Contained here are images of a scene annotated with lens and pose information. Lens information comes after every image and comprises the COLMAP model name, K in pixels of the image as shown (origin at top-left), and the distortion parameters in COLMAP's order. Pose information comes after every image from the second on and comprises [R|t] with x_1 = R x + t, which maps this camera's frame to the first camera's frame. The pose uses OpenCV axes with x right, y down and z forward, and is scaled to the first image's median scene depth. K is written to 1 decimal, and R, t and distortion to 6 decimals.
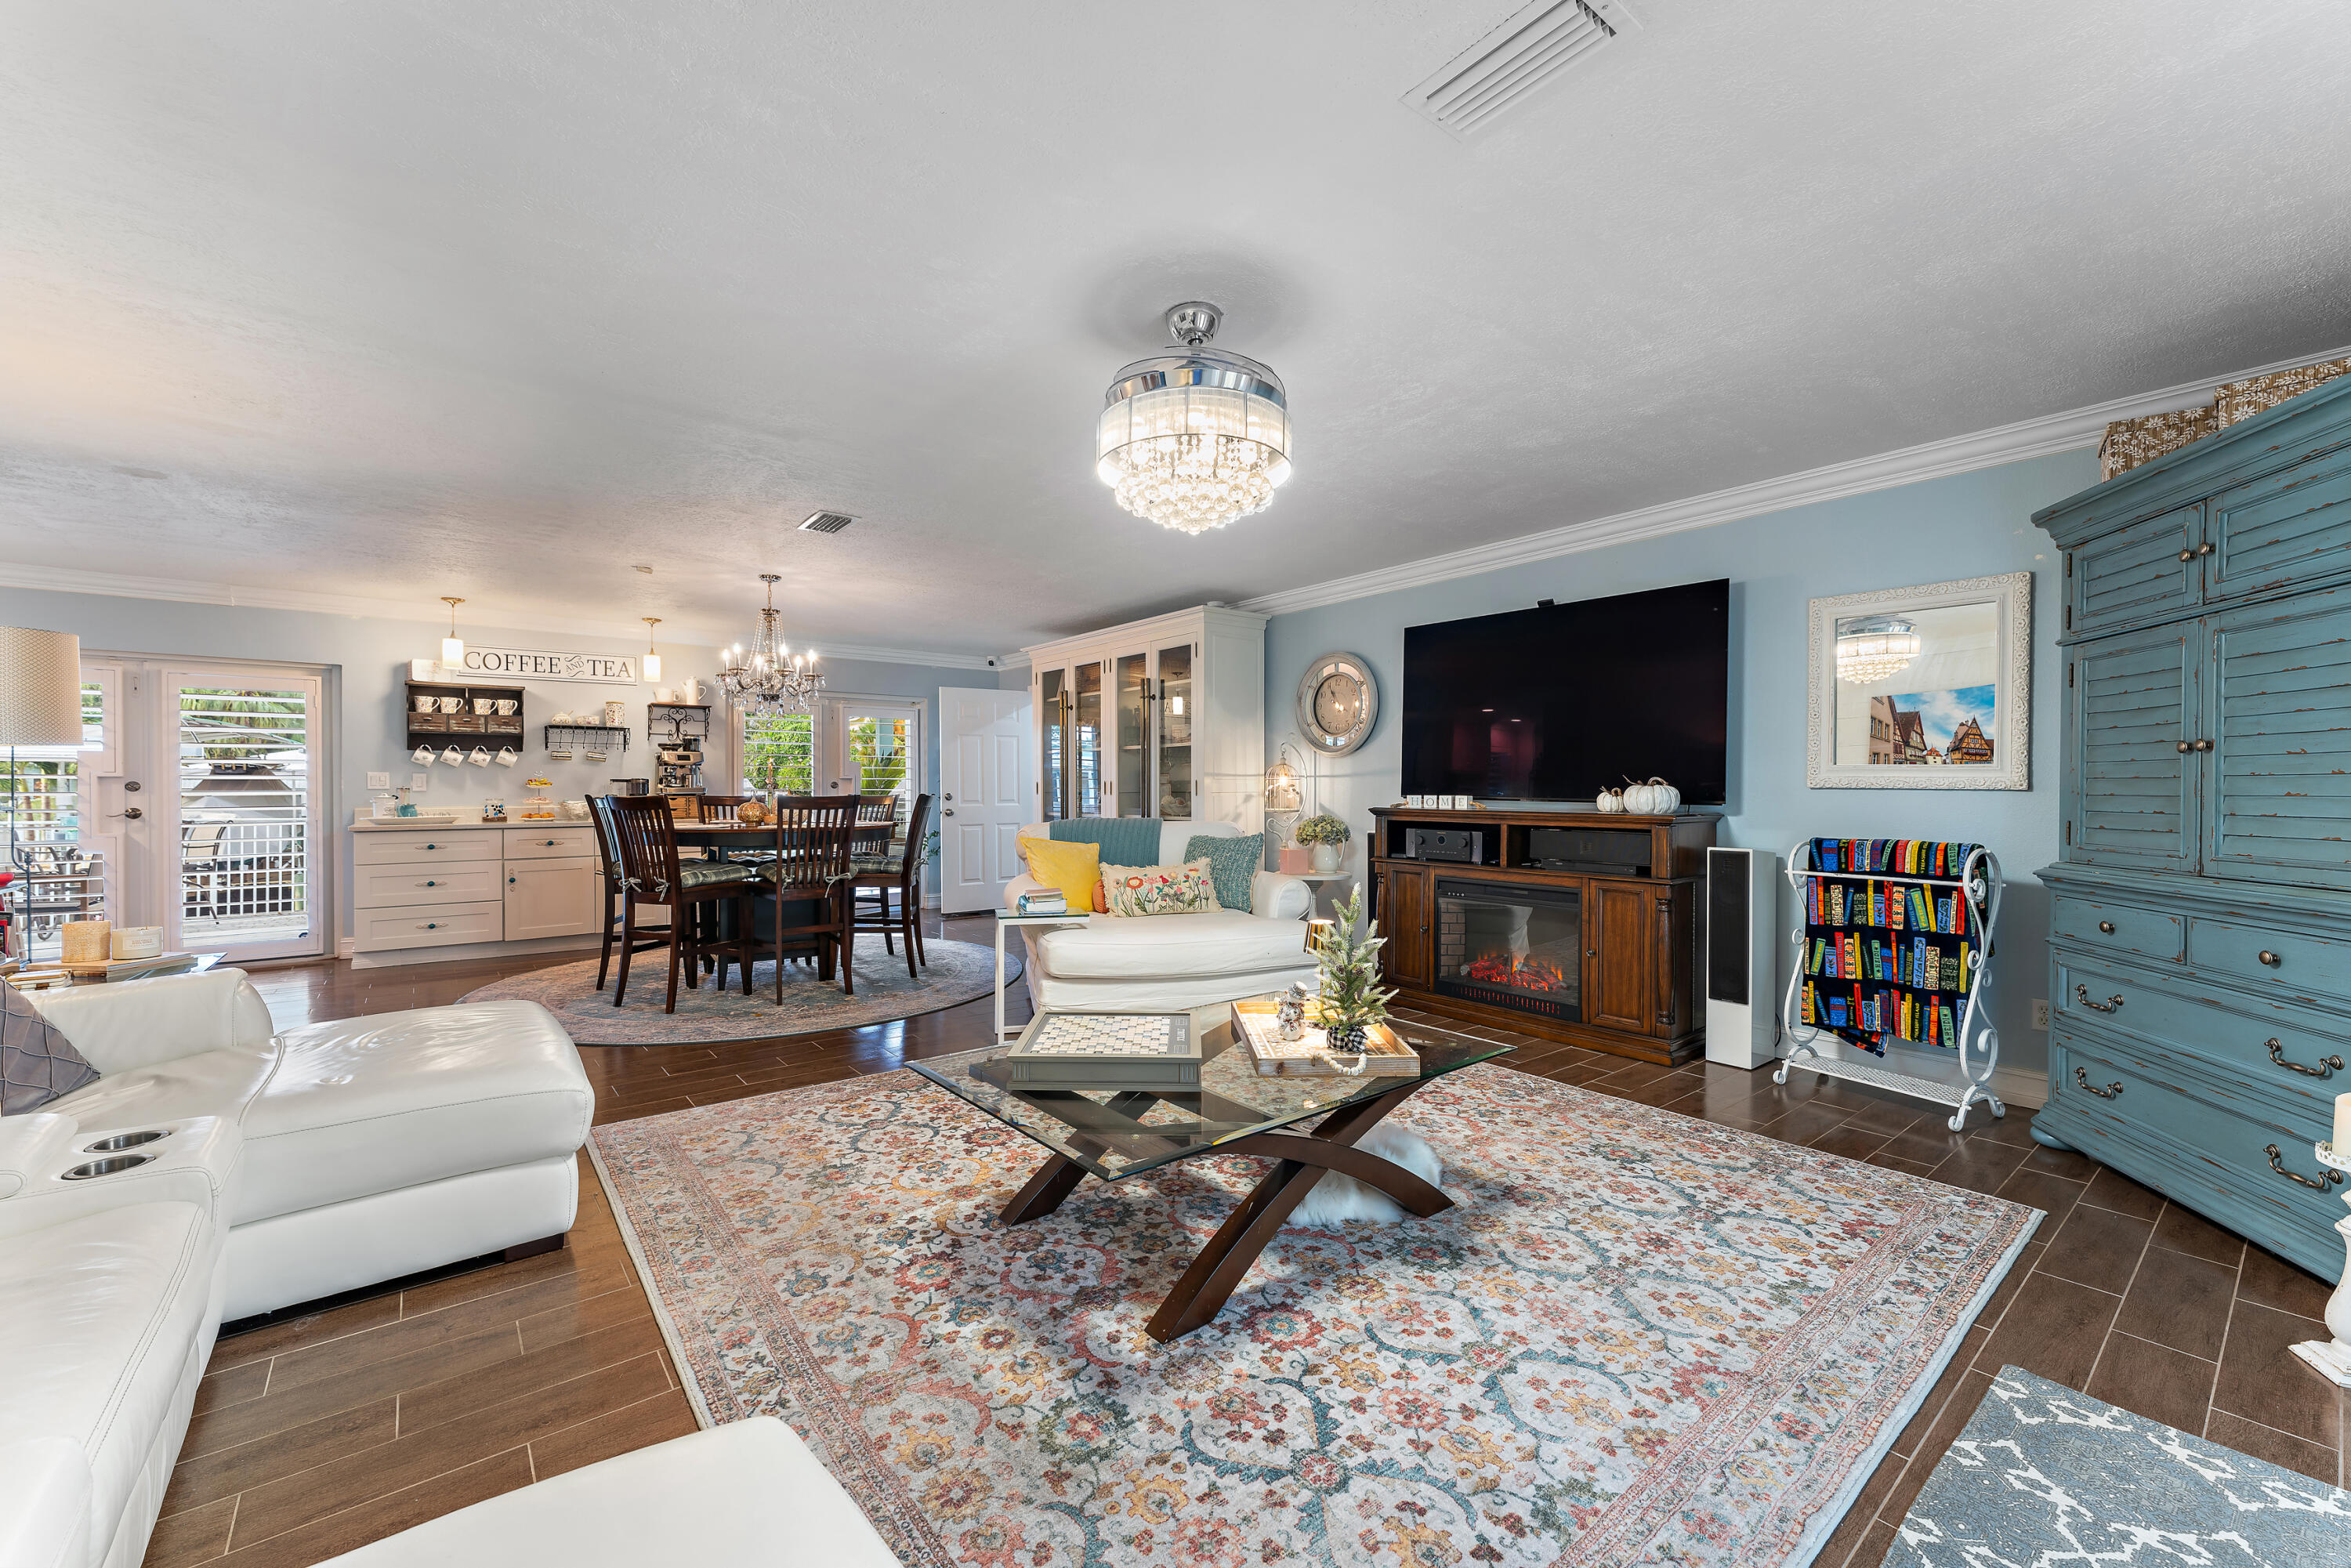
lens RADIAL K [[937.6, 0, 1170.1], [0, 937.6, 789.5], [0, 0, 1]] dist [0.006579, 0.000241]
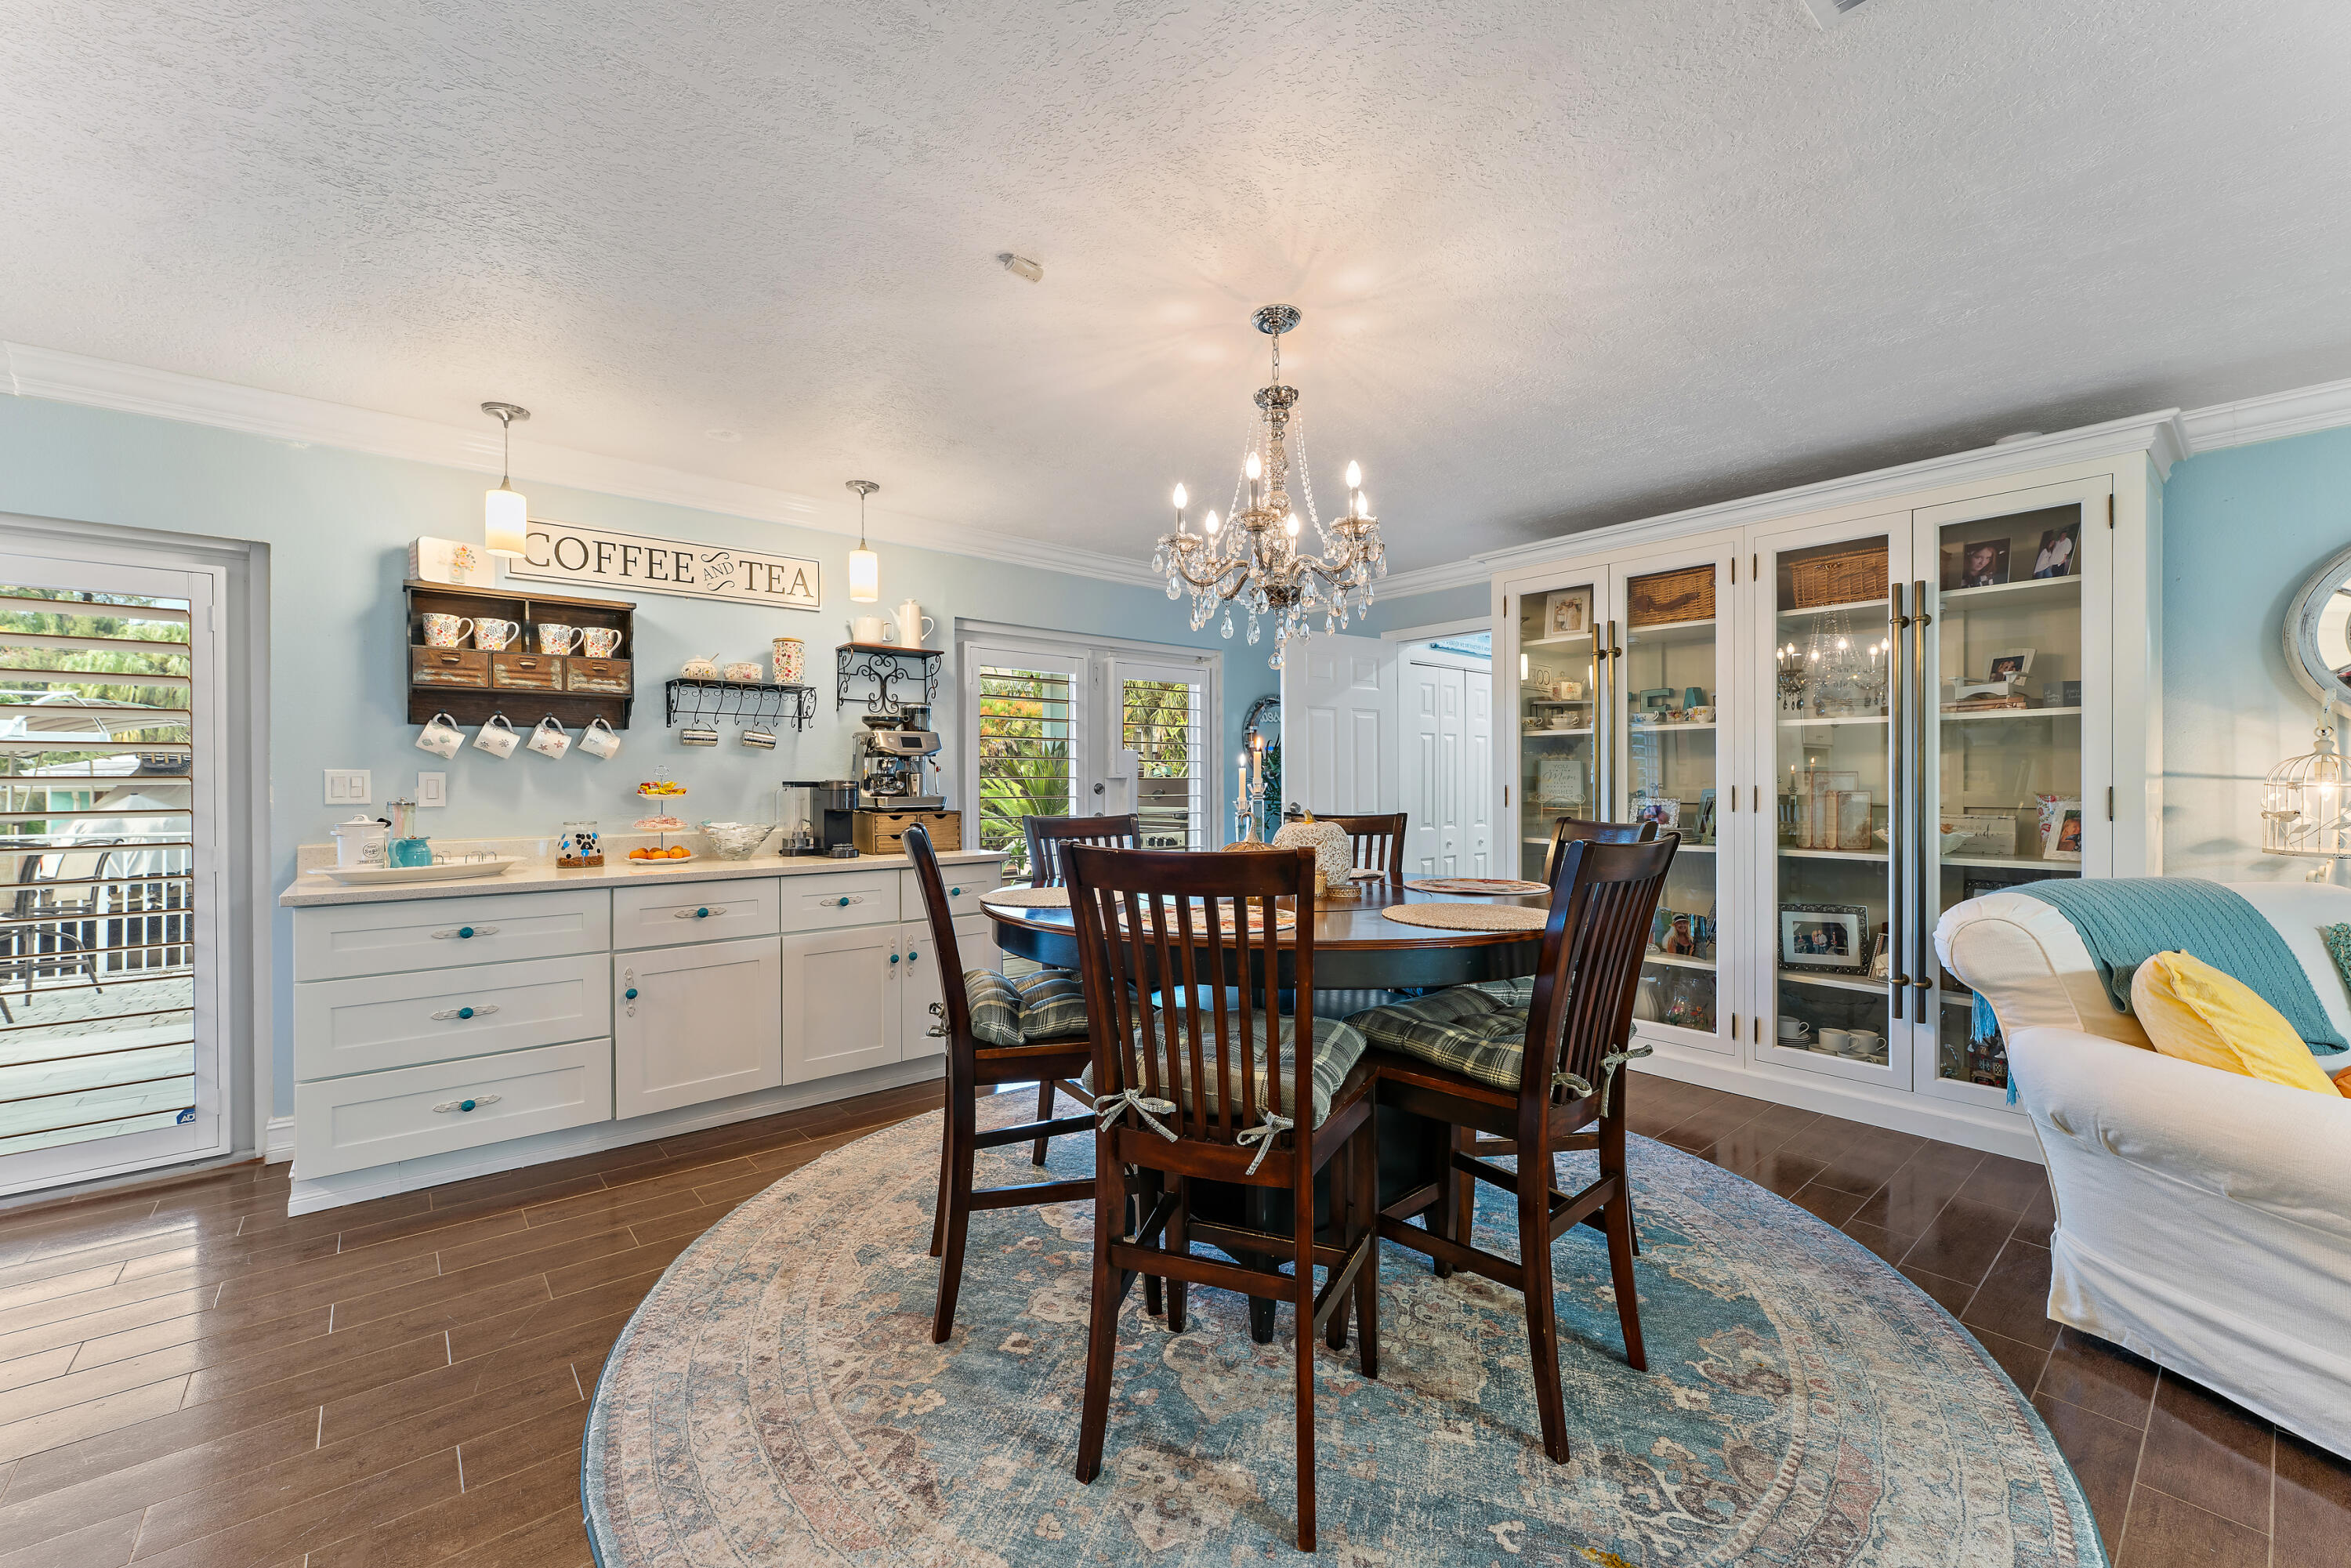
lens RADIAL K [[934.4, 0, 1175.5], [0, 934.4, 784.0], [0, 0, 1]] dist [0.000101, 0.000322]
pose [[0.999560, -0.000334, 0.029656, -0.438624], [0.000287, 0.999999, 0.001591, -0.011608], [-0.029657, -0.001582, 0.999559, 0.517951]]
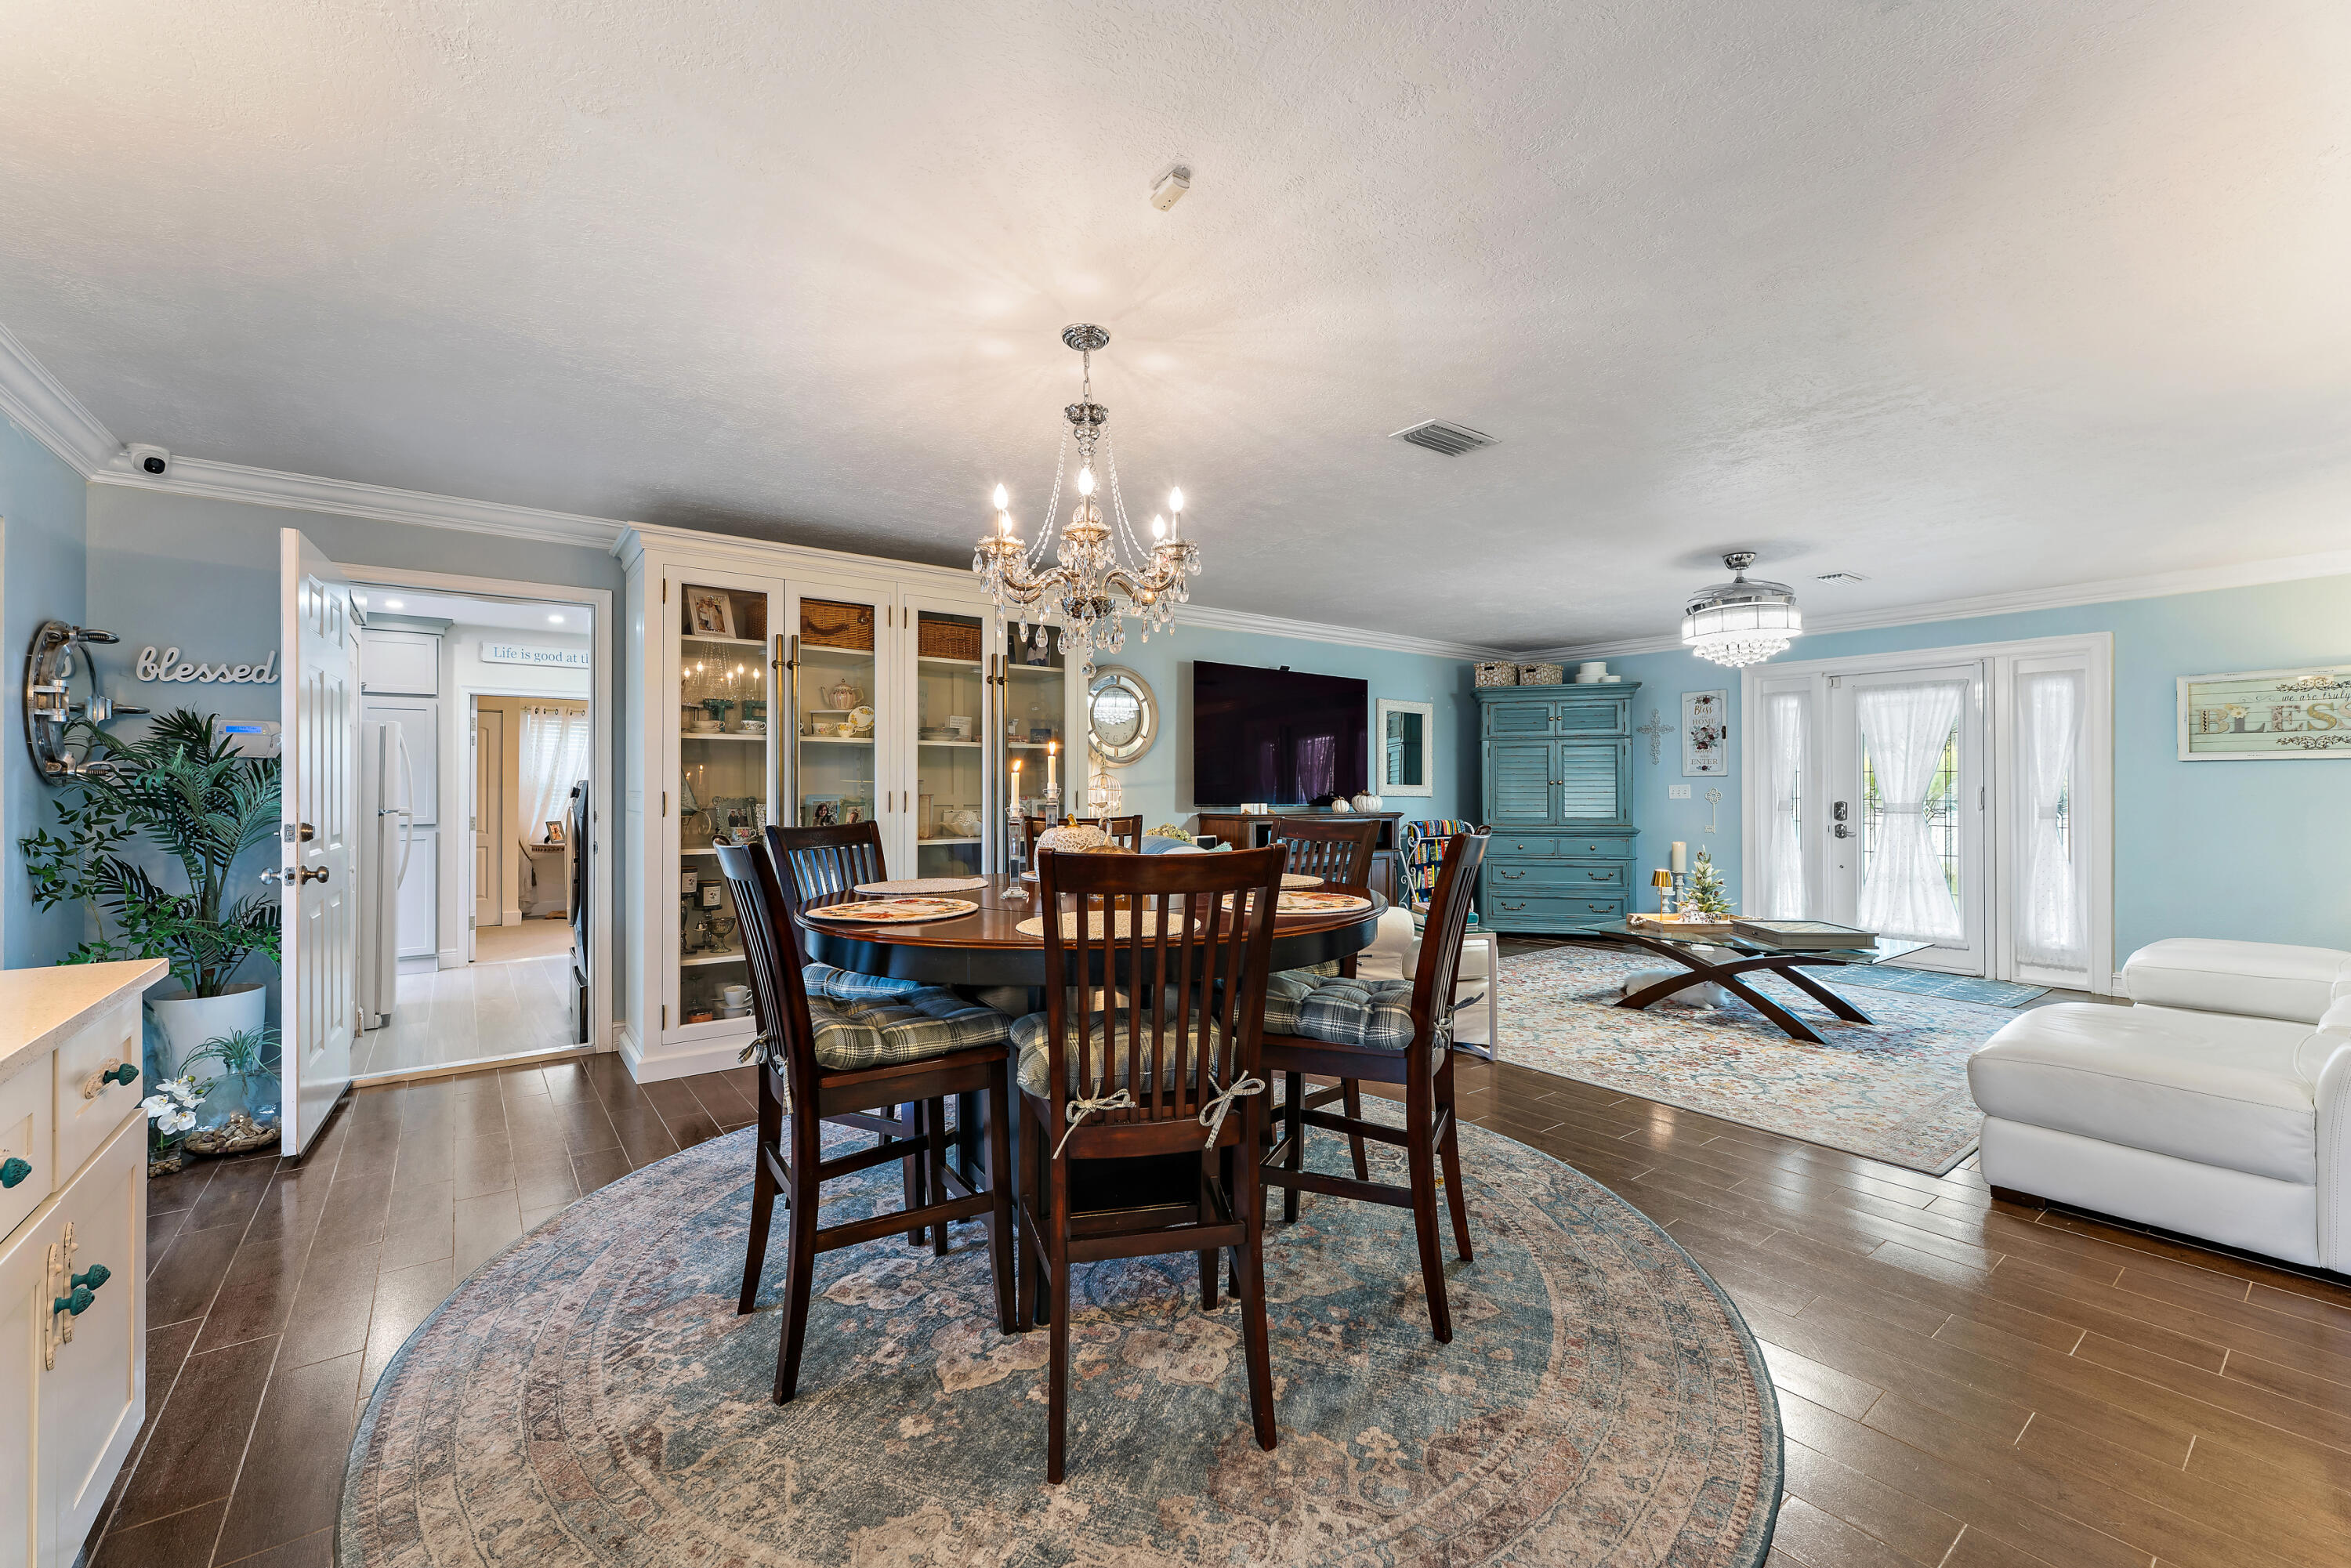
lens RADIAL K [[951.8, 0, 1151.4], [0, 951.8, 775.3], [0, 0, 1]] dist [-0.003593, -0.000040]
pose [[0.032001, 0.014269, 0.999386, -0.791526], [0.002526, 0.999894, -0.014357, -0.010900], [-0.999485, 0.002984, 0.031962, 0.867418]]
